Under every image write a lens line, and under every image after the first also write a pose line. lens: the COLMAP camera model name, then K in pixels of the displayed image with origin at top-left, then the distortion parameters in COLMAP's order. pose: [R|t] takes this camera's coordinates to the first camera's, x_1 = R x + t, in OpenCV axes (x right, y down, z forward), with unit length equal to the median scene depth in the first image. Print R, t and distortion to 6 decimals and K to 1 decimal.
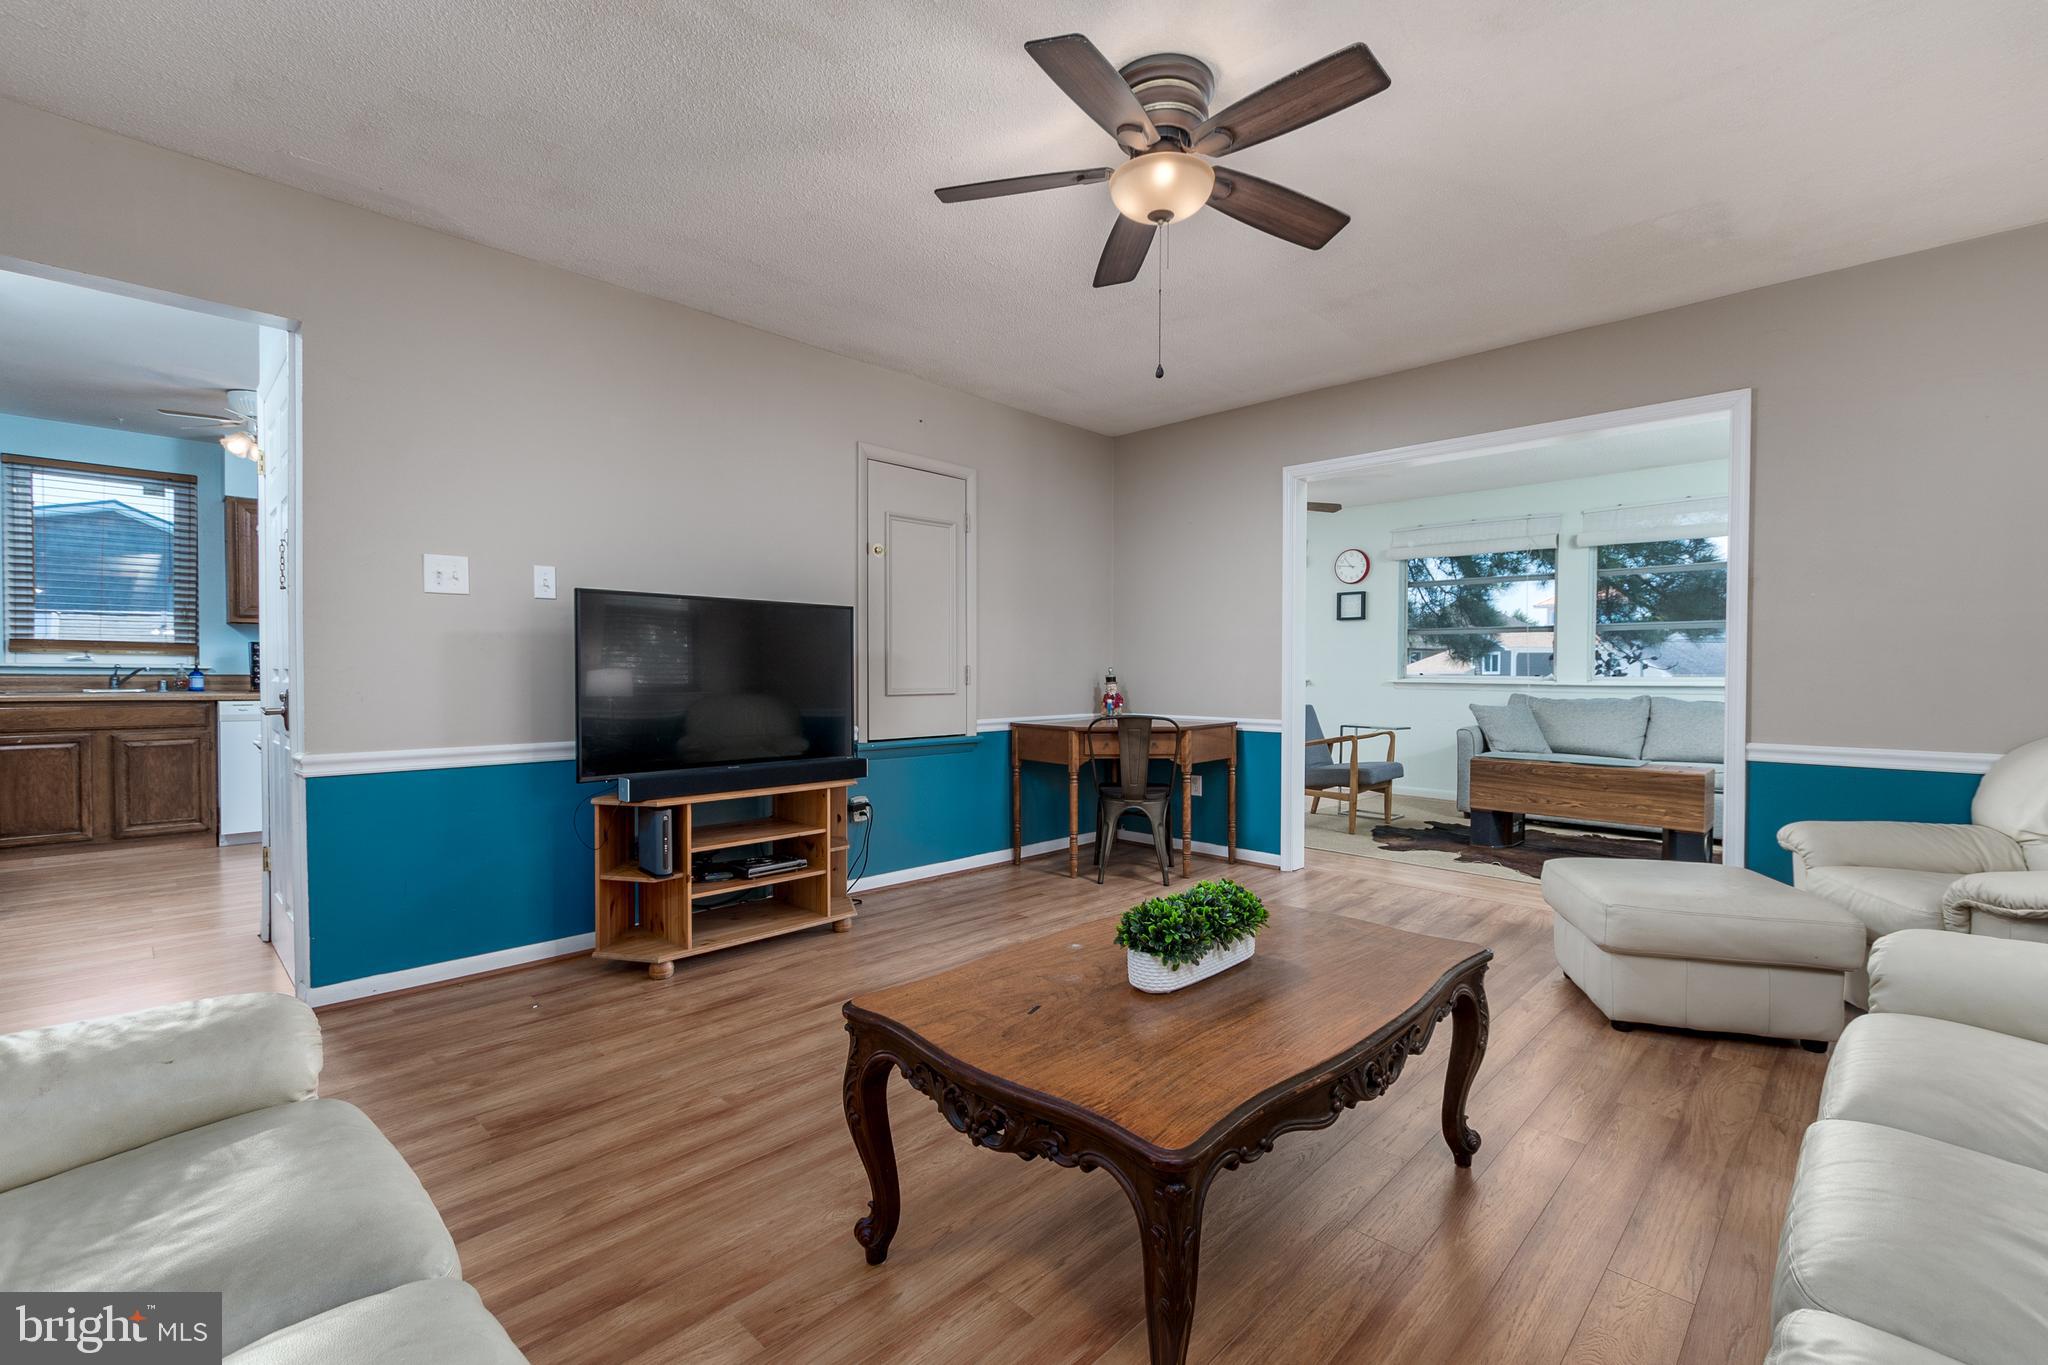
lens RADIAL K [[884.9, 0, 1016.4], [0, 884.9, 689.2], [0, 0, 1]] dist [0.000602, -0.000143]
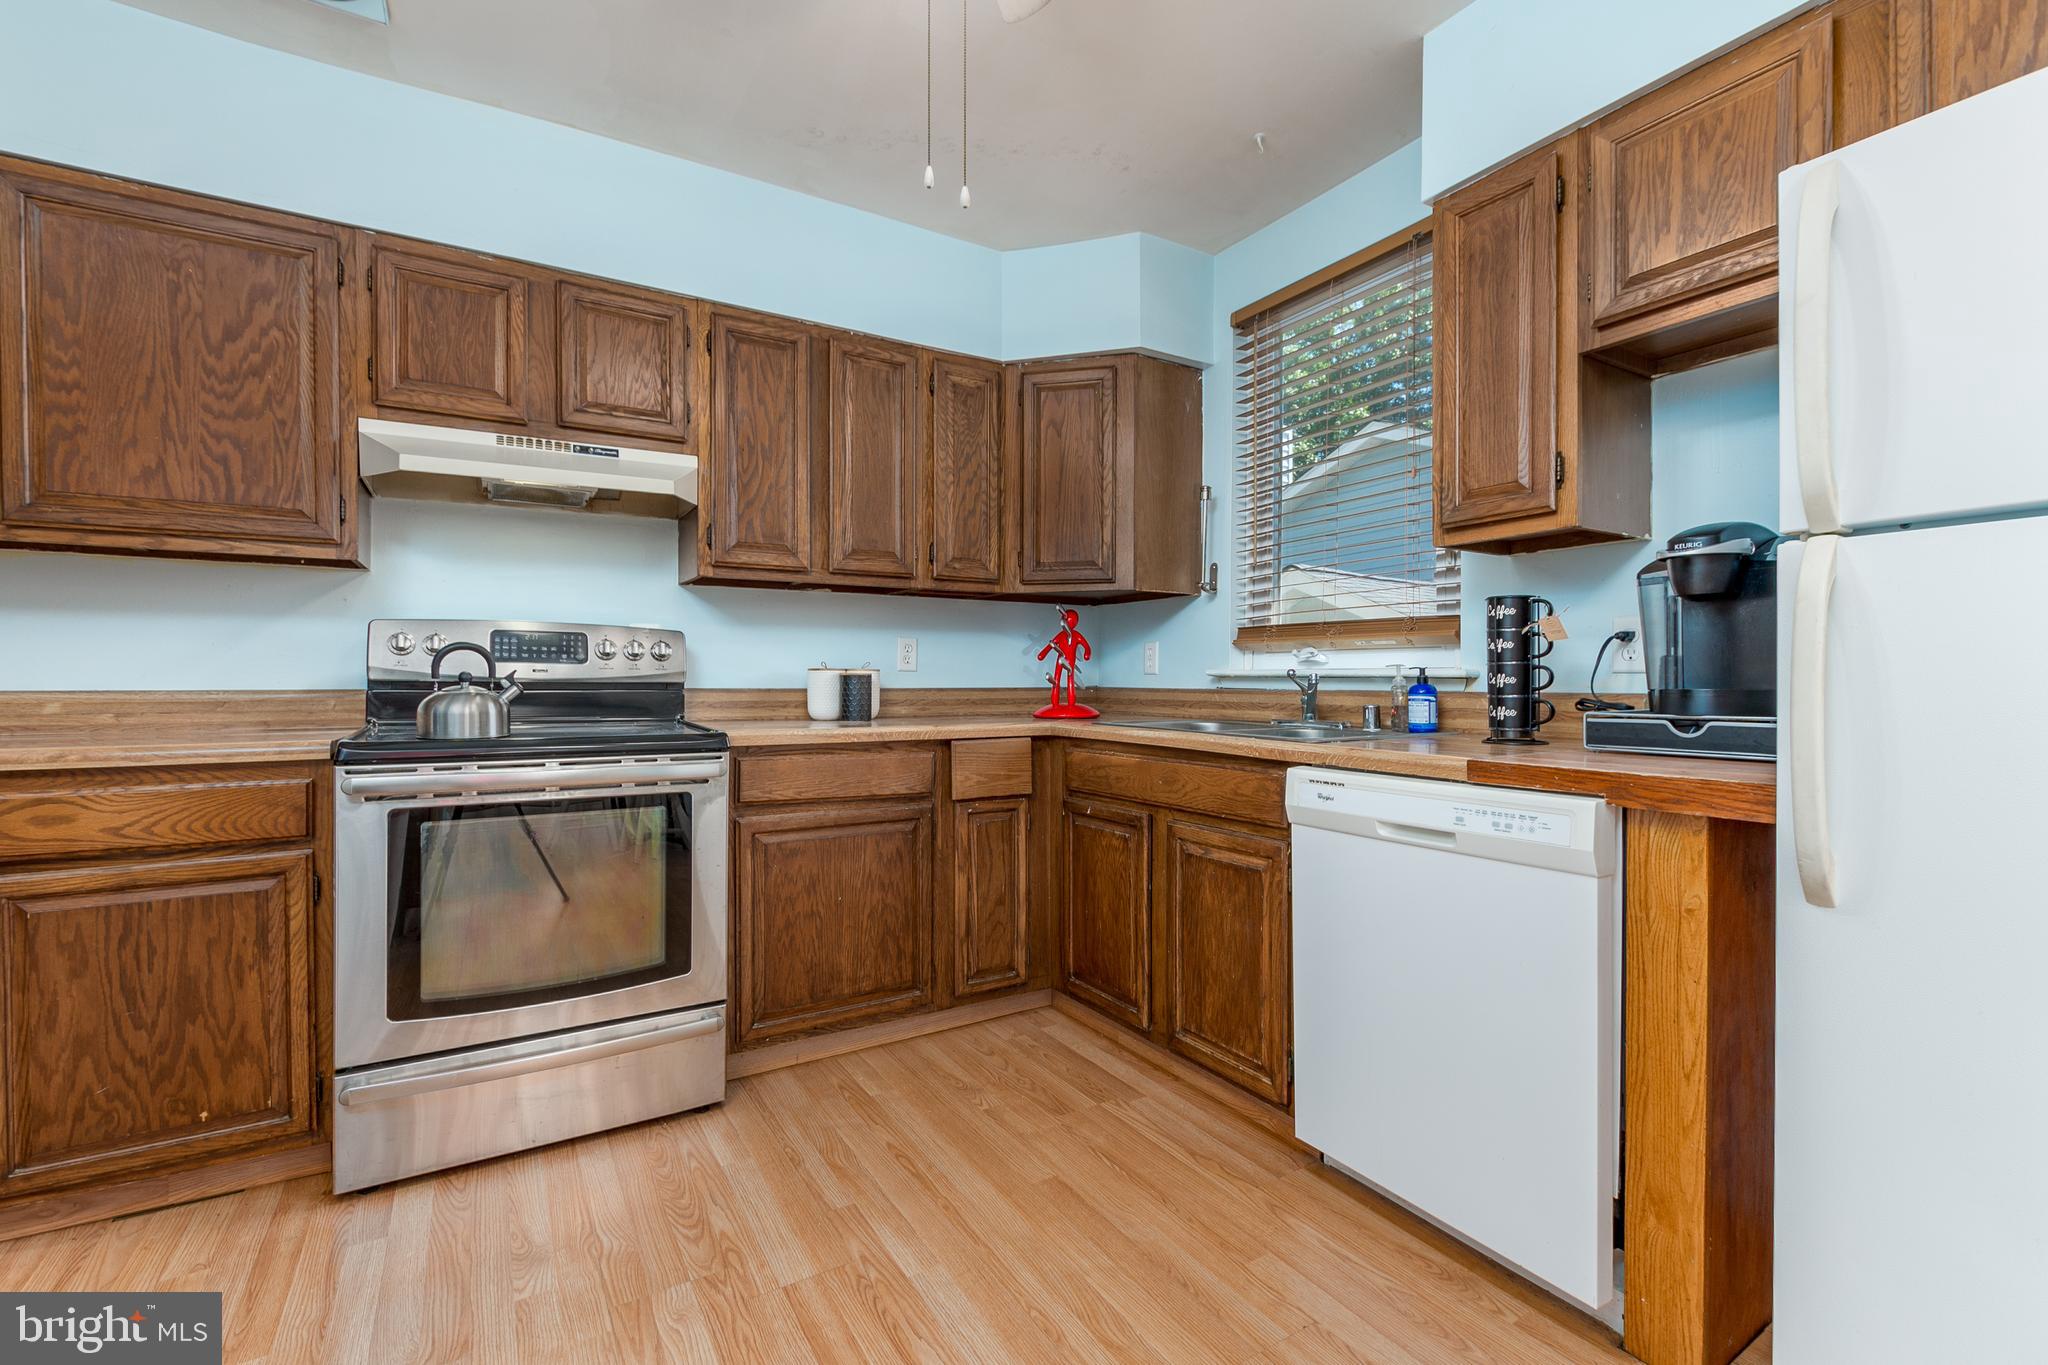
lens RADIAL K [[884.9, 0, 1022.4], [0, 884.9, 690.8], [0, 0, 1]] dist [0.000602, -0.000143]
pose [[-0.248437, 0.002810, -0.968644, -0.528482], [-0.021105, 0.999743, 0.008313, -0.017488], [0.968418, 0.022509, -0.248313, 0.988831]]
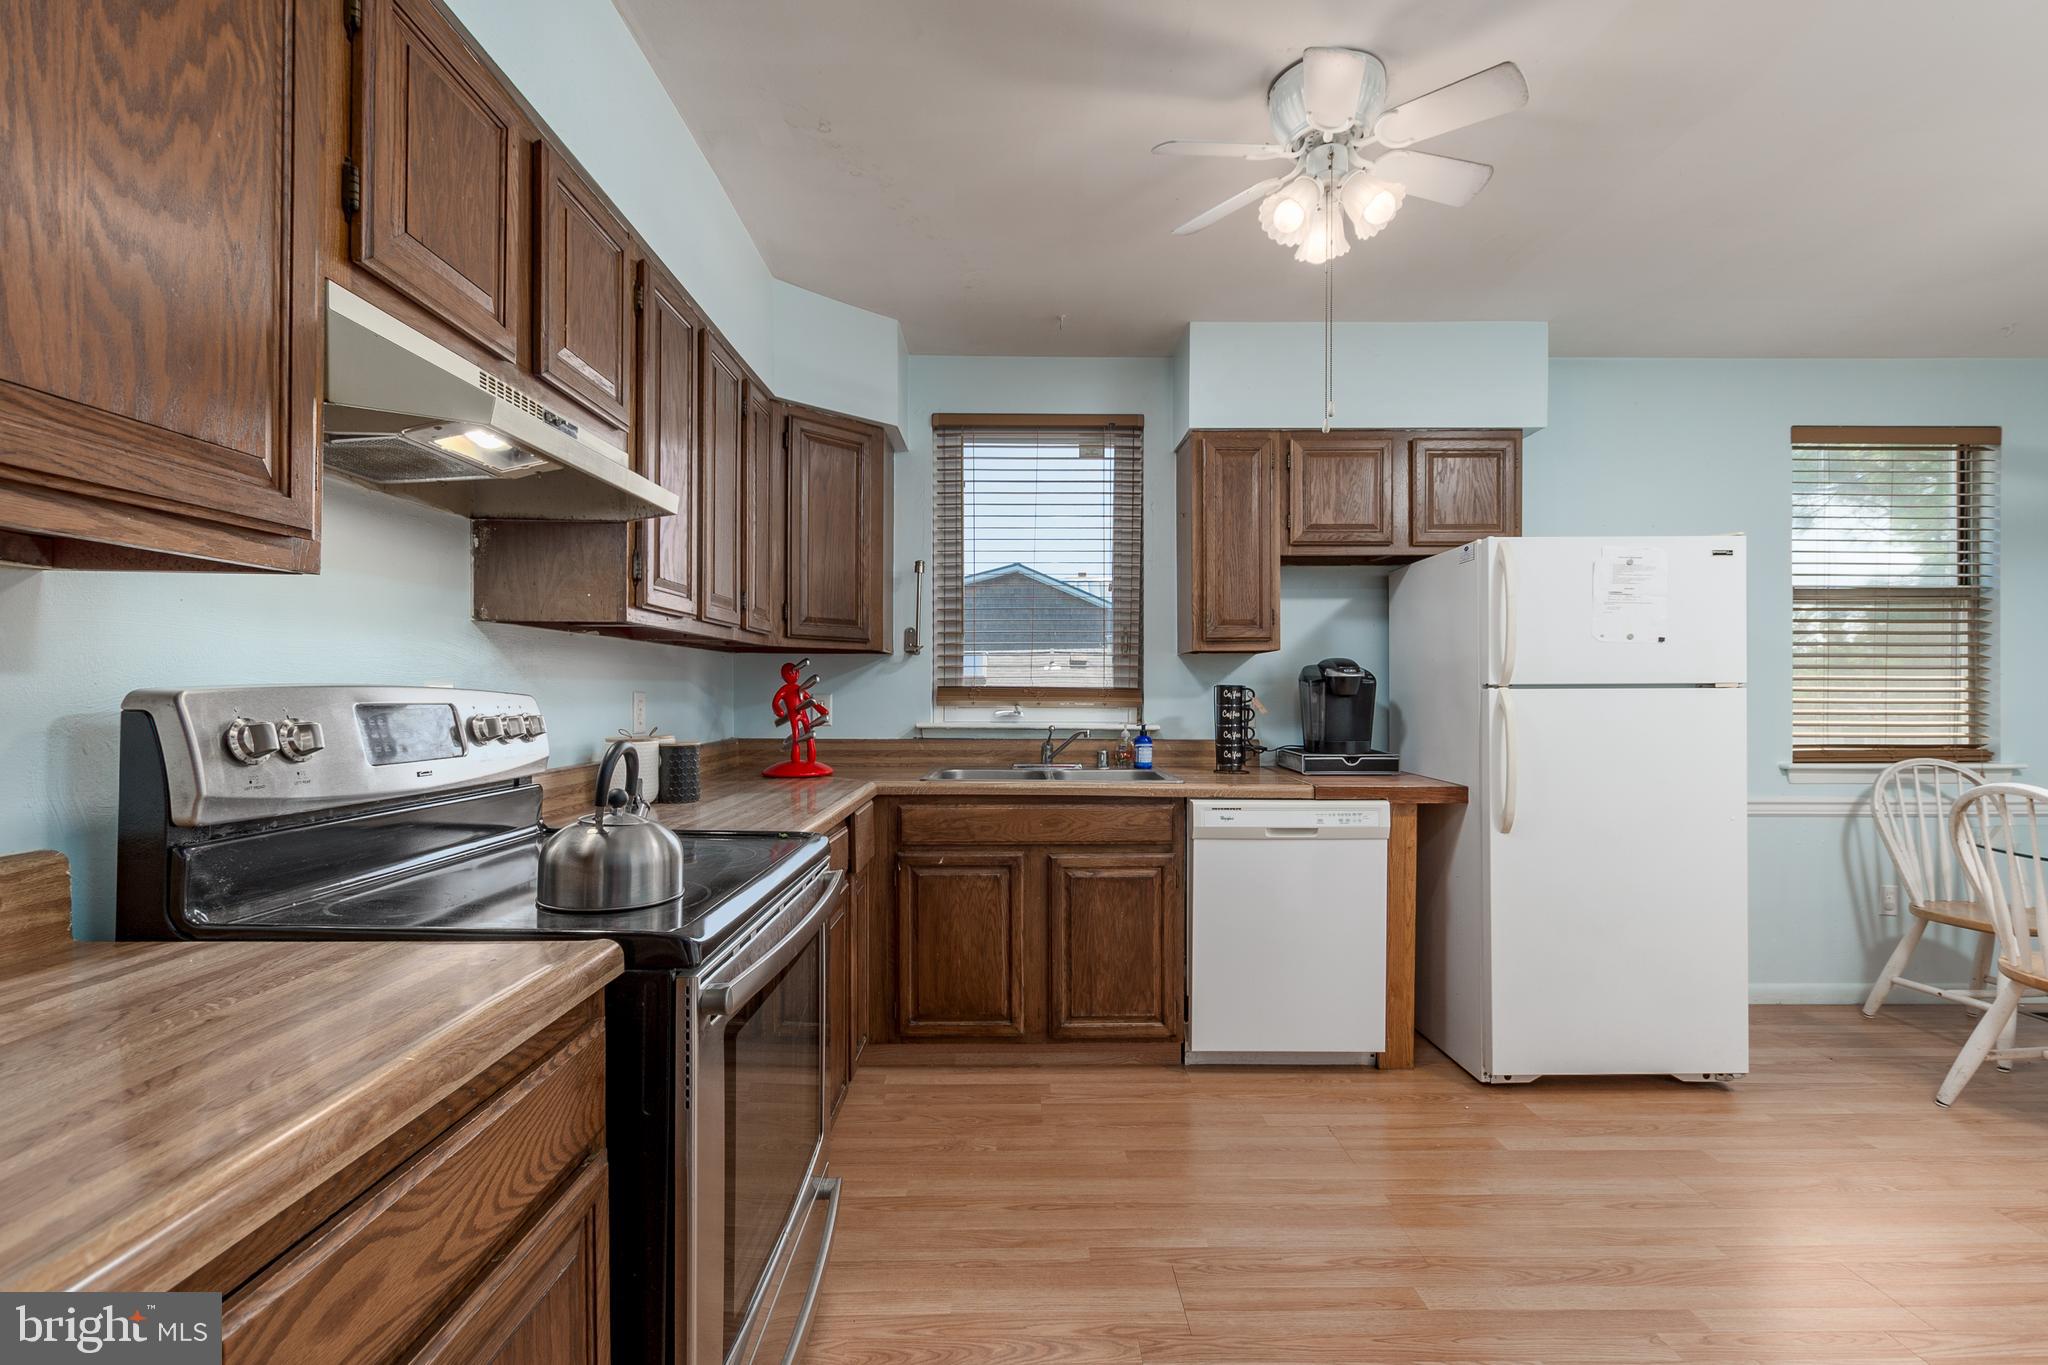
lens RADIAL K [[884.9, 0, 1017.6], [0, 884.9, 699.6], [0, 0, 1]] dist [0.000602, -0.000143]
pose [[0.704981, 0.000764, -0.709226, -0.603025], [-0.010019, 0.999910, -0.008882, -0.040746], [0.709156, 0.013367, 0.704925, 0.555760]]
